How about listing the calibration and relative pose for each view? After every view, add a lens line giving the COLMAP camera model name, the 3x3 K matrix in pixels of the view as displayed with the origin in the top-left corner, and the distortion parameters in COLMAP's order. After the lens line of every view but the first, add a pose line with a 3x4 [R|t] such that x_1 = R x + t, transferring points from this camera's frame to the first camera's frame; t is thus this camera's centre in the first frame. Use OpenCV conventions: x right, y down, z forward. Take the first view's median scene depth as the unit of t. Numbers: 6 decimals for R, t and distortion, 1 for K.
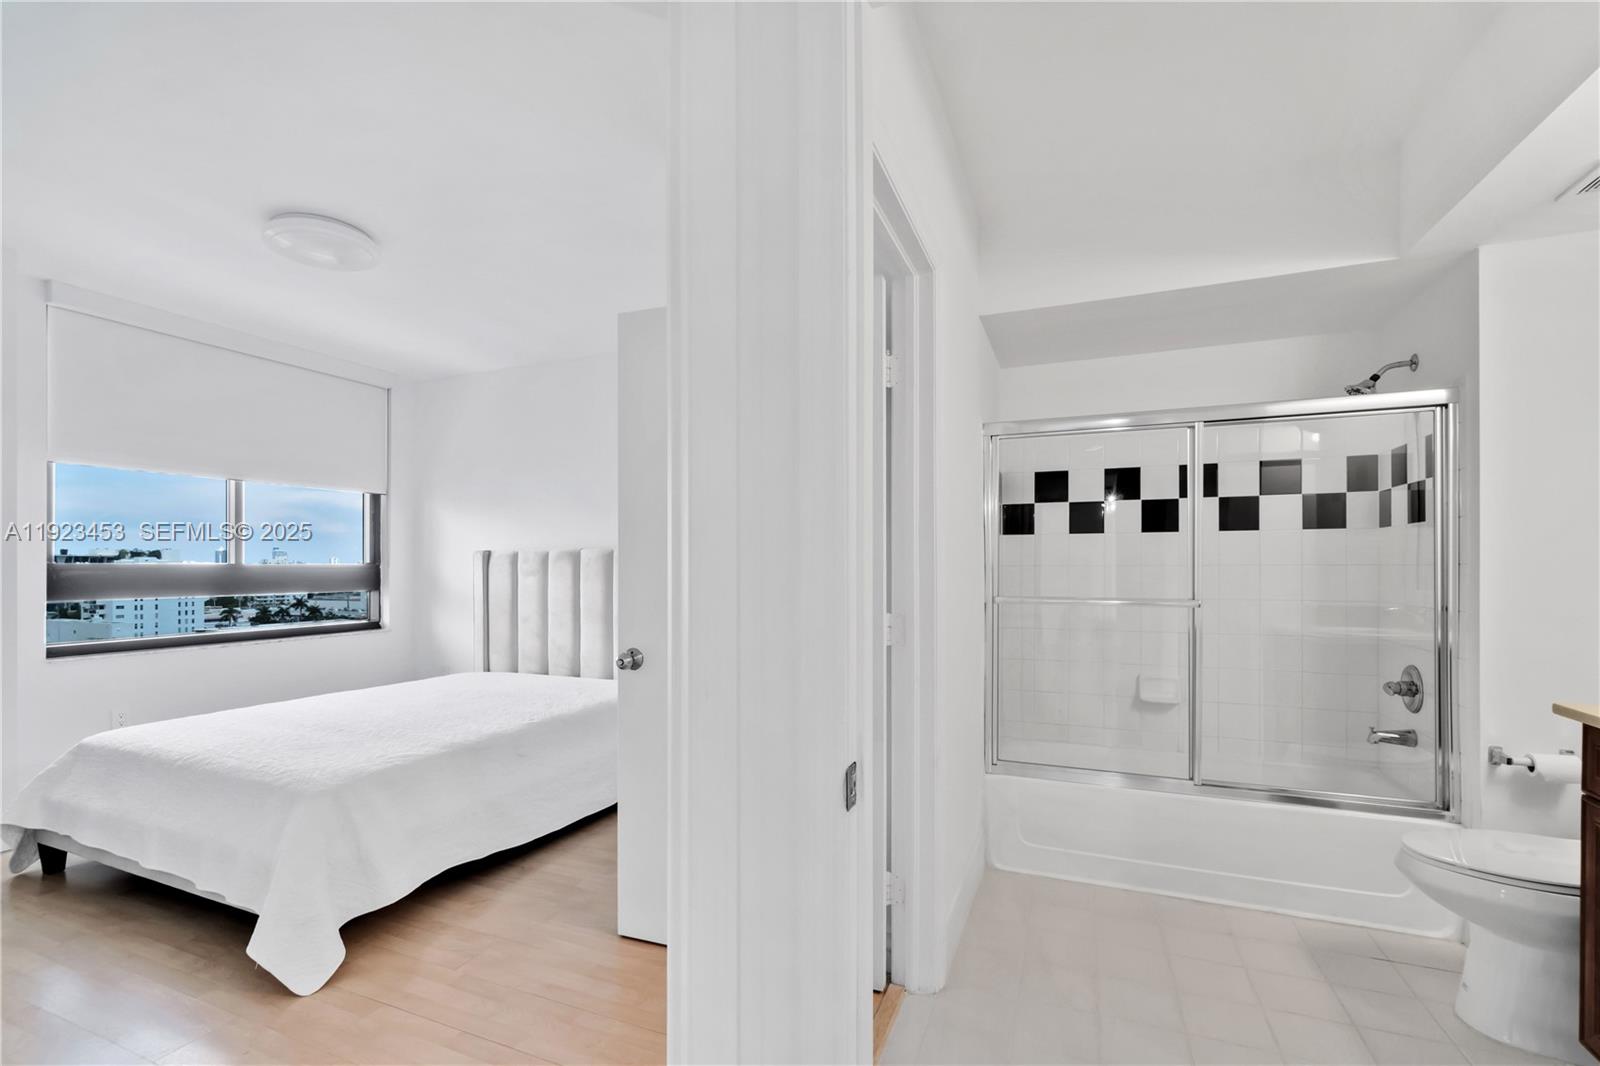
lens RADIAL K [[686.4, 0, 806.2], [0, 686.4, 564.5], [0, 0, 1]] dist [-0.012029, -0.000310]
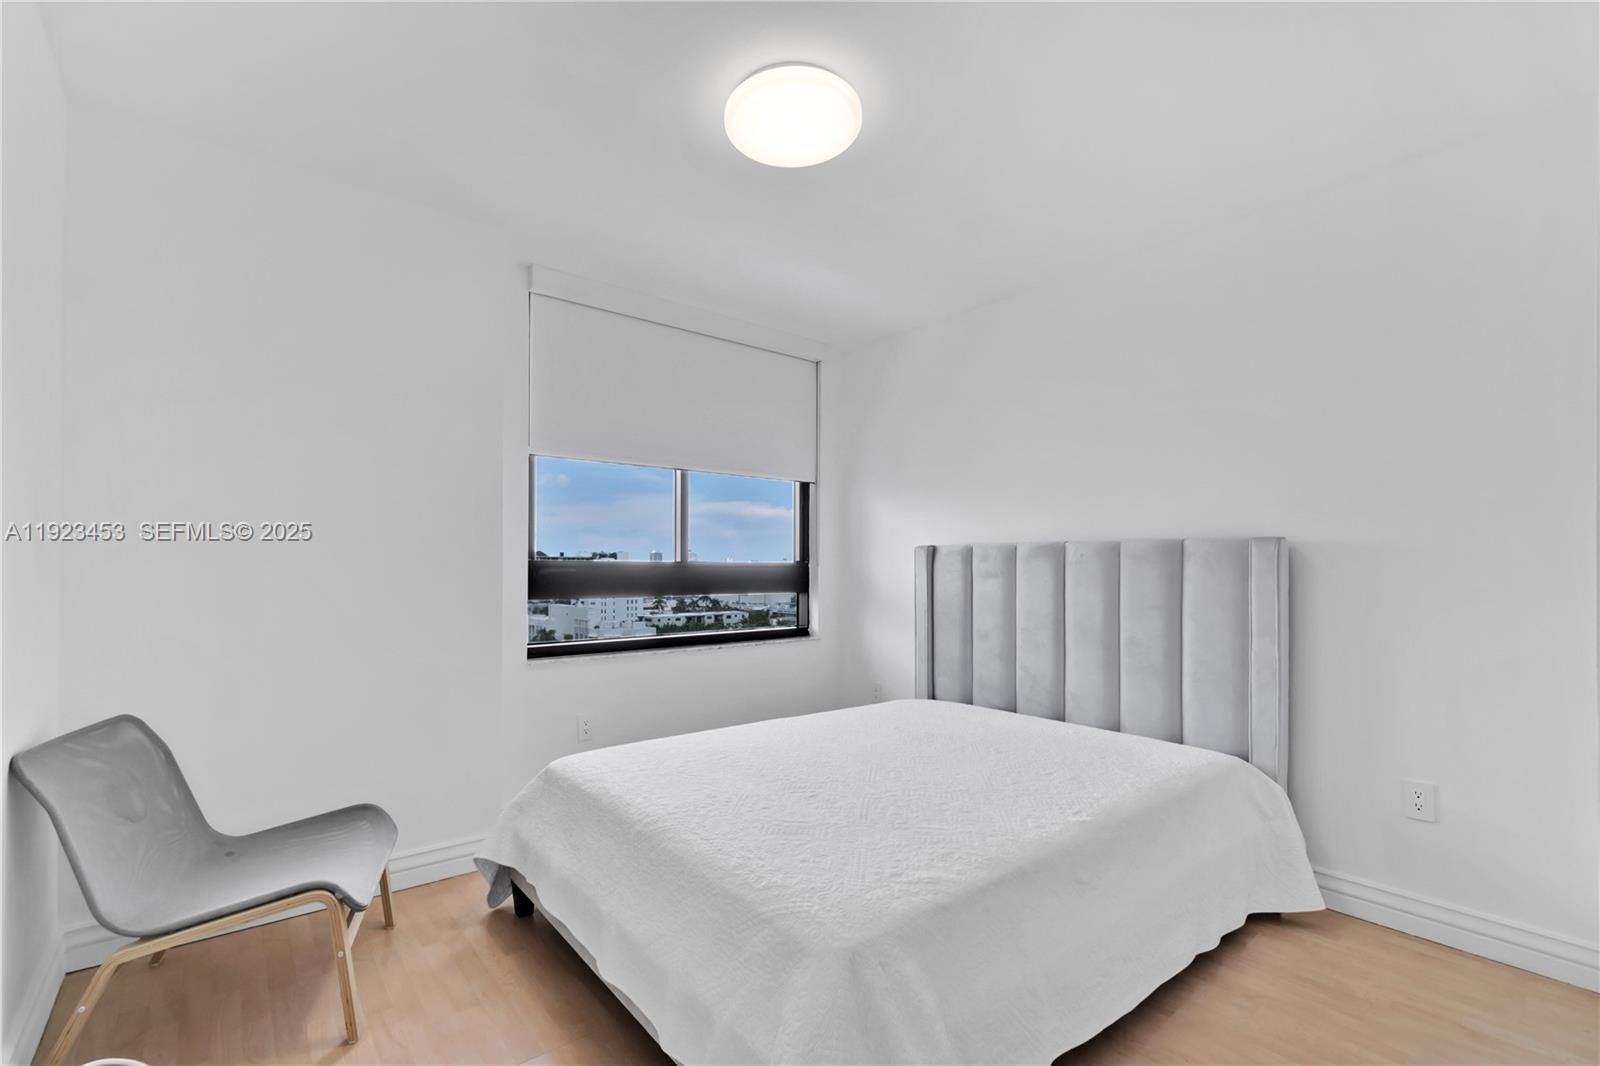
lens RADIAL K [[699.7, 0, 794.9], [0, 699.7, 565.2], [0, 0, 1]] dist [-0.025210, 0.010359]
pose [[0.872427, 0.003803, -0.488730, -0.214190], [-0.003726, 0.999992, 0.001132, 0.002073], [0.488731, 0.000833, 0.872434, 0.222045]]
